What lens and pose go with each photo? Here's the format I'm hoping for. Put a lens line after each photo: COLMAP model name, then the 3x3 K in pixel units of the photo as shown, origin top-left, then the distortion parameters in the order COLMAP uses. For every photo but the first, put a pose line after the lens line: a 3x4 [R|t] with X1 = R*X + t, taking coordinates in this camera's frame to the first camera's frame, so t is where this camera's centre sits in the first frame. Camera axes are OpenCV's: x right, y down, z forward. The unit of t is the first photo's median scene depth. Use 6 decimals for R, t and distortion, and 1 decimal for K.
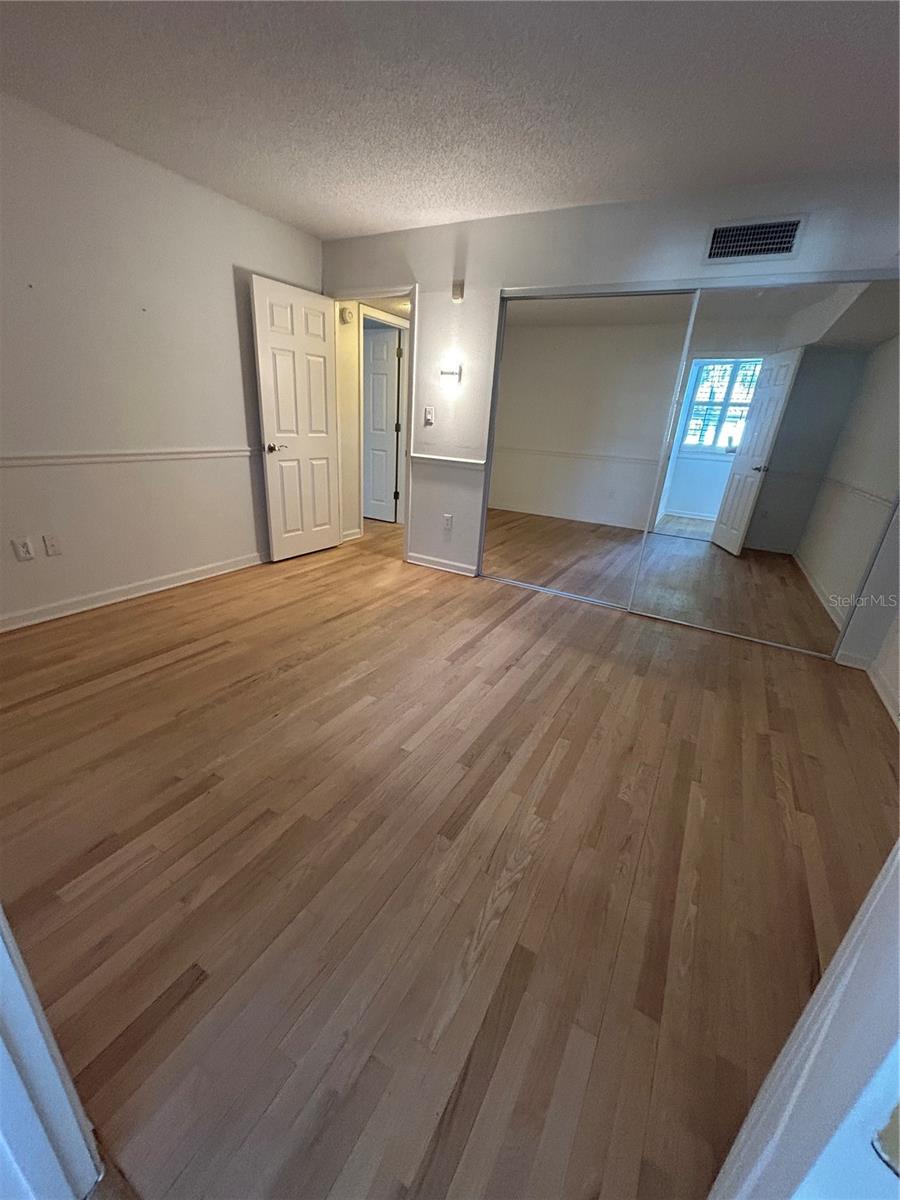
lens RADIAL K [[480.5, 0, 448.0], [0, 480.5, 604.6], [0, 0, 1]] dist [-0.000127, -0.000570]
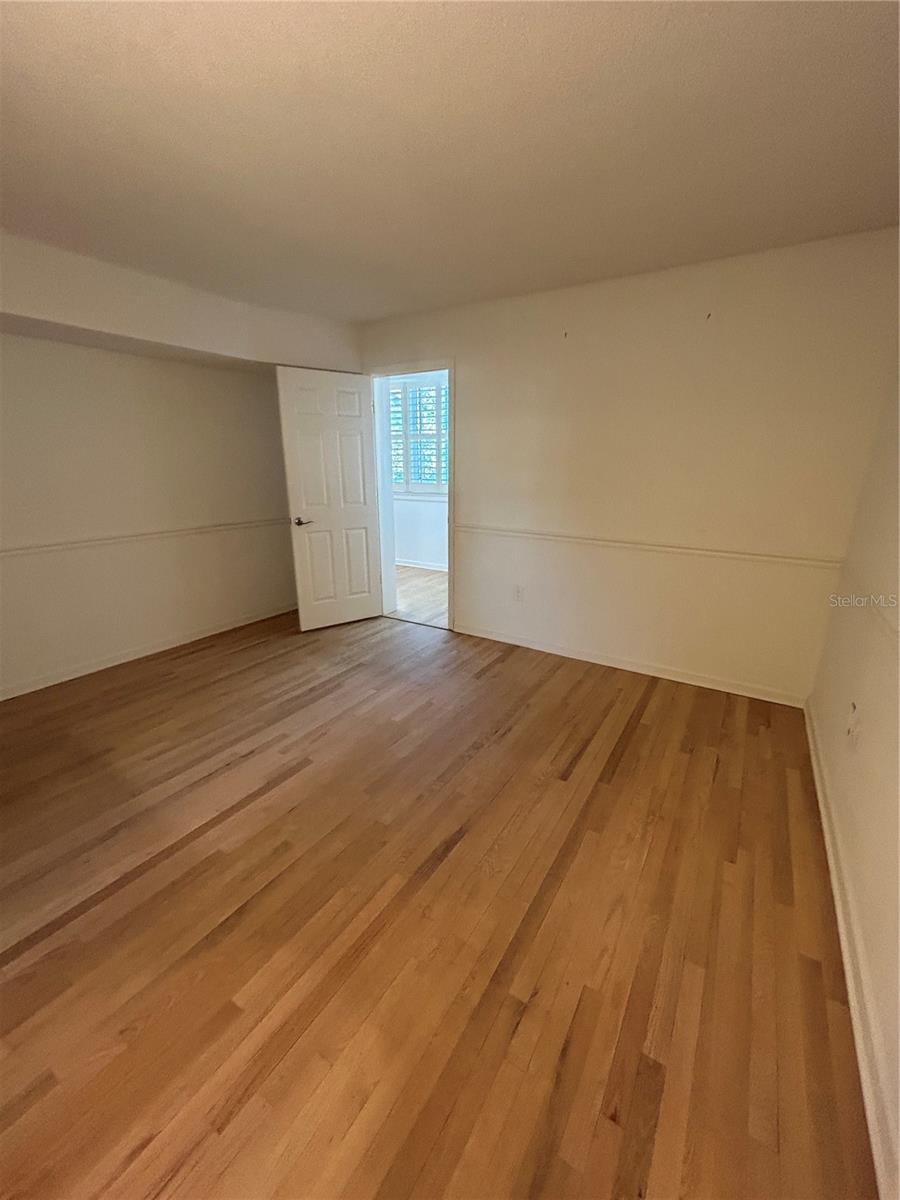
lens RADIAL K [[480.5, 0, 448.0], [0, 480.5, 604.6], [0, 0, 1]] dist [-0.000127, -0.000570]
pose [[-0.996556, -0.078762, 0.025954, -0.262293], [-0.045204, 0.778314, 0.626246, -0.700403], [-0.069525, 0.622916, -0.779193, 1.523798]]
